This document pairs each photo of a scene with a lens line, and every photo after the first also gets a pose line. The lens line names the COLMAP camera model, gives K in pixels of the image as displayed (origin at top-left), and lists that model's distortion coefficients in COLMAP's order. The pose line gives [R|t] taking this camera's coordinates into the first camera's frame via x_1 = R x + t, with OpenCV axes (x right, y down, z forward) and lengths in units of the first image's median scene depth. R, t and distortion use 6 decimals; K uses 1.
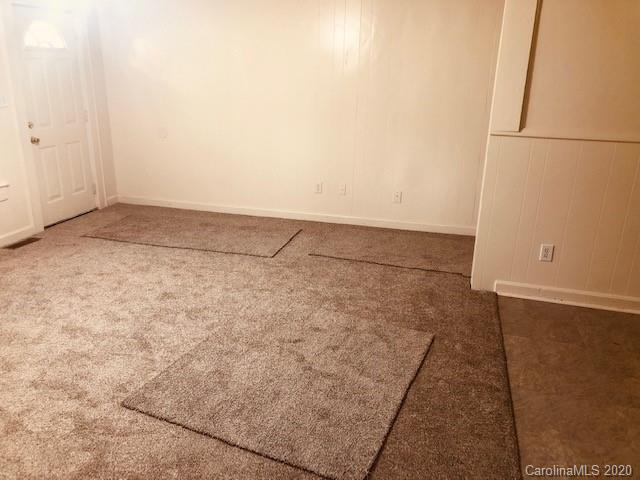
lens RADIAL K [[523.2, 0, 321.4], [0, 523.2, 236.1], [0, 0, 1]] dist [0.046078, -0.055255]
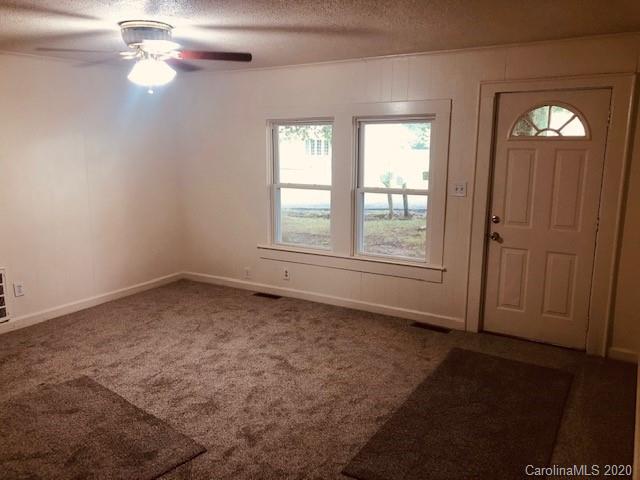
lens RADIAL K [[523.2, 0, 318.3], [0, 523.2, 220.2], [0, 0, 1]] dist [0.046078, -0.055255]
pose [[-0.289457, 0.109238, -0.950937, 0.496148], [-0.311446, 0.928659, 0.201480, -0.368948], [0.905106, 0.354485, -0.234785, 1.161119]]
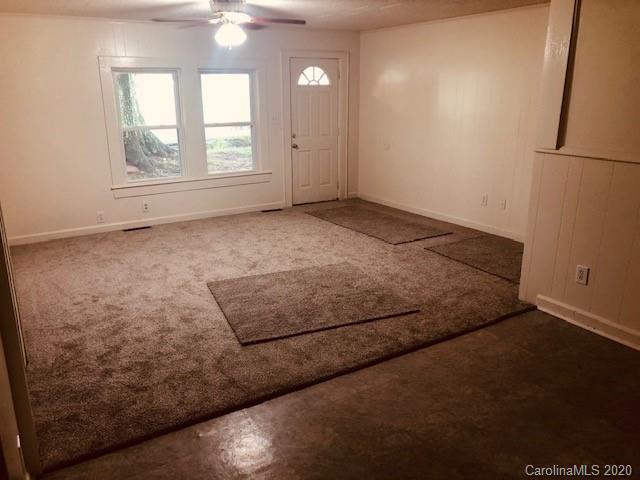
lens RADIAL K [[523.2, 0, 319.1], [0, 523.2, 242.7], [0, 0, 1]] dist [0.046078, -0.055255]
pose [[0.723366, 0.164752, -0.670521, 0.706961], [-0.190948, 0.980975, 0.035036, 0.031917], [0.663537, 0.102691, 0.741062, -0.055098]]
